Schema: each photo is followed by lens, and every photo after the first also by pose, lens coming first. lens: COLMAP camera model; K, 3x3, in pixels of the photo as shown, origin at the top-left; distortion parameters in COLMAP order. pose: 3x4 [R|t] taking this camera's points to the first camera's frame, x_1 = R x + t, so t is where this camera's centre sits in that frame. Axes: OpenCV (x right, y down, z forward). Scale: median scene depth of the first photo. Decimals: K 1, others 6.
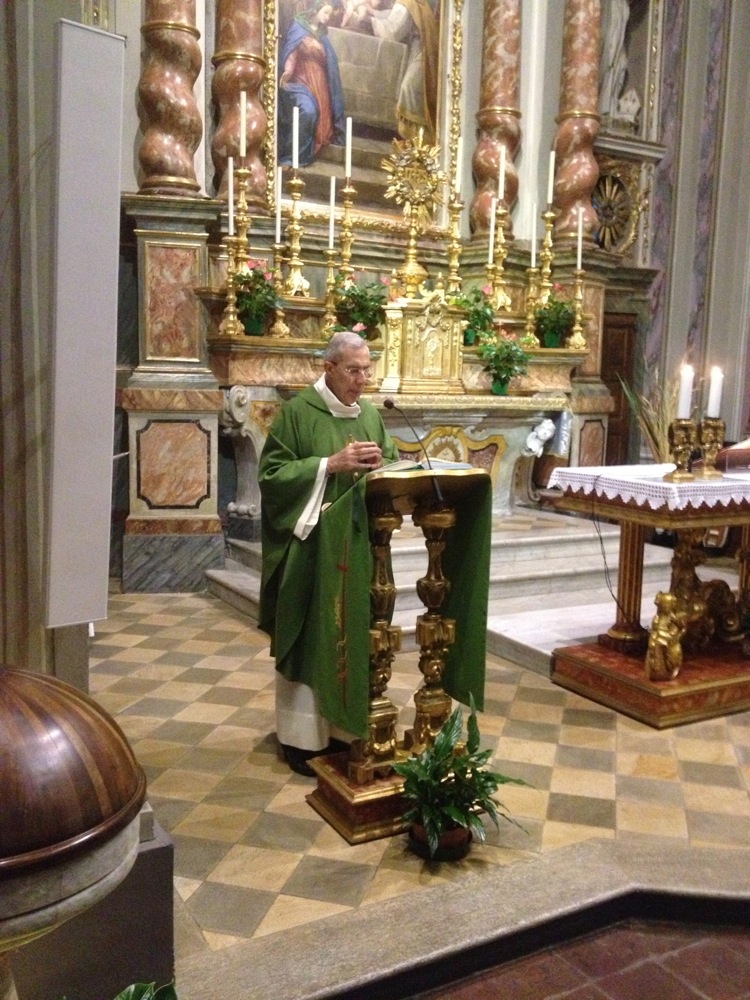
lens RADIAL K [[953.8, 0, 376.4], [0, 953.8, 506.5], [0, 0, 1]] dist [0.009023, 0.000000]
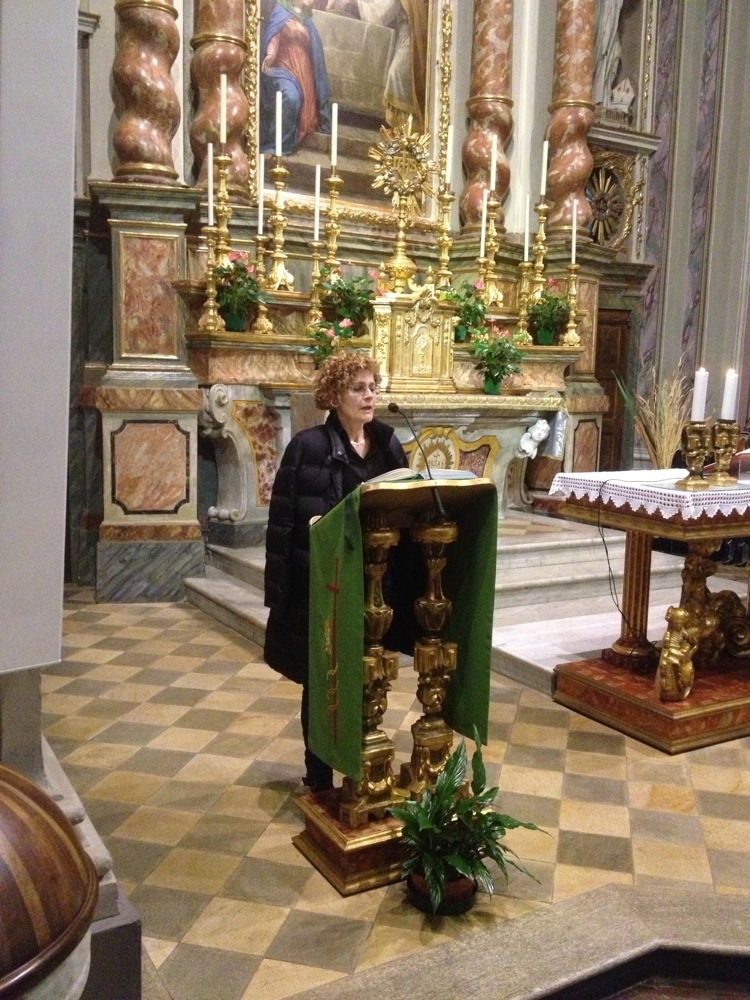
lens RADIAL K [[953.8, 0, 379.8], [0, 953.8, 505.8], [0, 0, 1]] dist [0.009023, 0.000000]
pose [[0.999767, -0.001481, 0.021541, -0.004895], [0.001433, 0.999996, 0.002264, -0.007247], [-0.021545, -0.002233, 0.999765, 0.044525]]
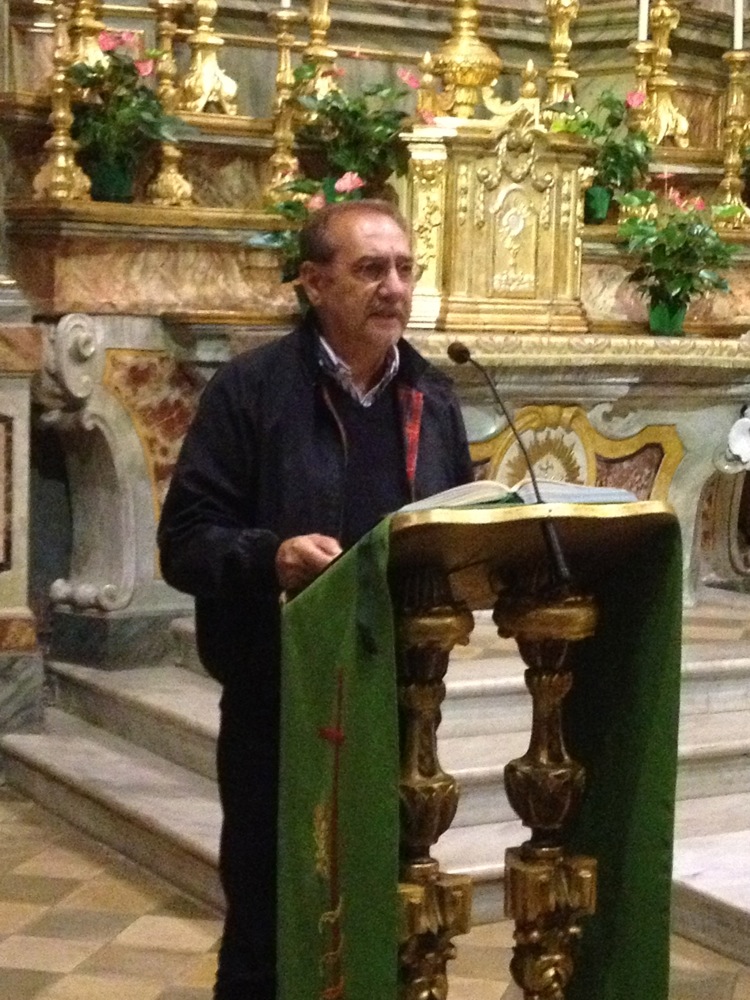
lens RADIAL K [[2108.5, 0, 377.4], [0, 2108.5, 492.6], [0, 0, 1]] dist [0.018637, 0.000000]
pose [[0.999993, -0.002485, 0.002833, -0.008136], [0.002607, 0.999038, -0.043781, -0.001234], [-0.002722, 0.043788, 0.999037, 0.028113]]
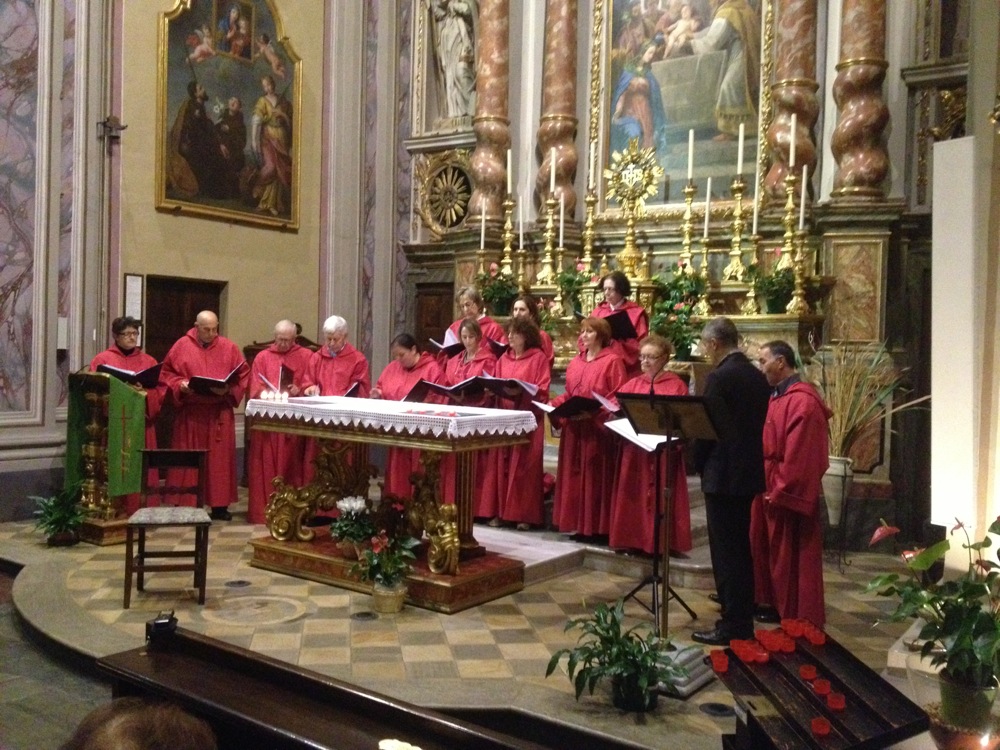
lens RADIAL K [[953.8, 0, 498.0], [0, 953.8, 383.7], [0, 0, 1]] dist [0.009023, 0.000000]
pose [[0.401862, 0.012902, -0.915609, 1.091190], [-0.142464, 0.988606, -0.048598, -0.013932], [0.904550, 0.149971, 0.399121, 0.442140]]
